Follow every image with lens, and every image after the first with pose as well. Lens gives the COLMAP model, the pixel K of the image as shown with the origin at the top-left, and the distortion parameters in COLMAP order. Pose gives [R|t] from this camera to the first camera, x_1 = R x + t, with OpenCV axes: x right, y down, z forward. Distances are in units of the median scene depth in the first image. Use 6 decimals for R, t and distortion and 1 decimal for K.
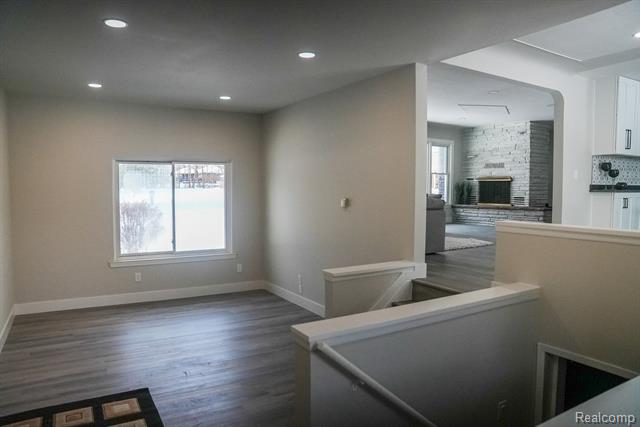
lens RADIAL K [[441.7, 0, 320.0], [0, 441.7, 213.5], [0, 0, 1]] dist [-0.174952, 0.129298]
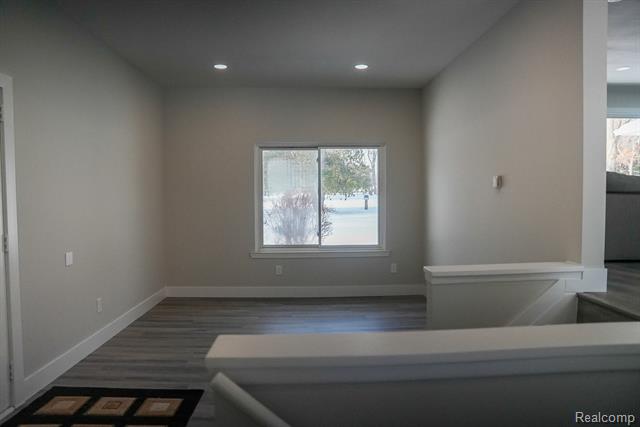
lens RADIAL K [[441.7, 0, 320.0], [0, 441.7, 213.5], [0, 0, 1]] dist [-0.174952, 0.129298]
pose [[0.872940, 0.007878, -0.487763, 0.148013], [-0.016560, 0.999772, -0.013490, 0.042798], [0.487546, 0.019853, 0.872872, 0.241029]]
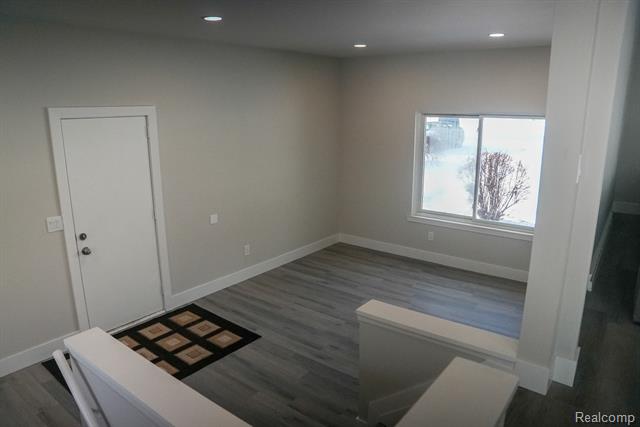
lens RADIAL K [[441.7, 0, 320.0], [0, 441.7, 213.5], [0, 0, 1]] dist [-0.174952, 0.129298]
pose [[0.353092, 0.211904, -0.911275, 0.451239], [-0.046207, 0.976774, 0.209231, -0.116512], [0.934447, -0.031771, 0.354682, 0.505104]]
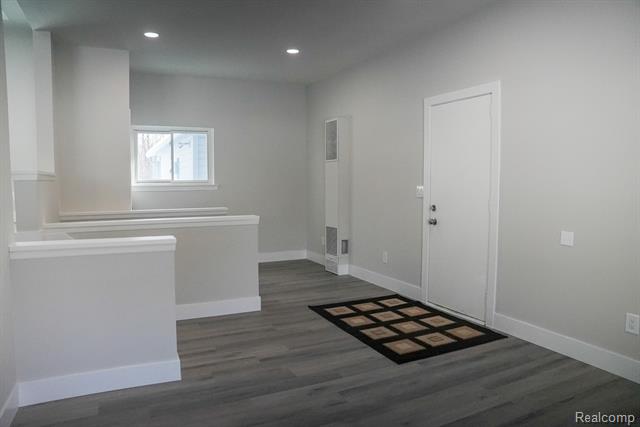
lens RADIAL K [[441.7, 0, 320.0], [0, 441.7, 213.5], [0, 0, 1]] dist [-0.174952, 0.129298]
pose [[-0.994831, -0.014443, 0.100507, -0.227808], [-0.001755, 0.992130, 0.125198, 0.000466], [-0.101524, 0.124375, -0.987028, 1.261426]]
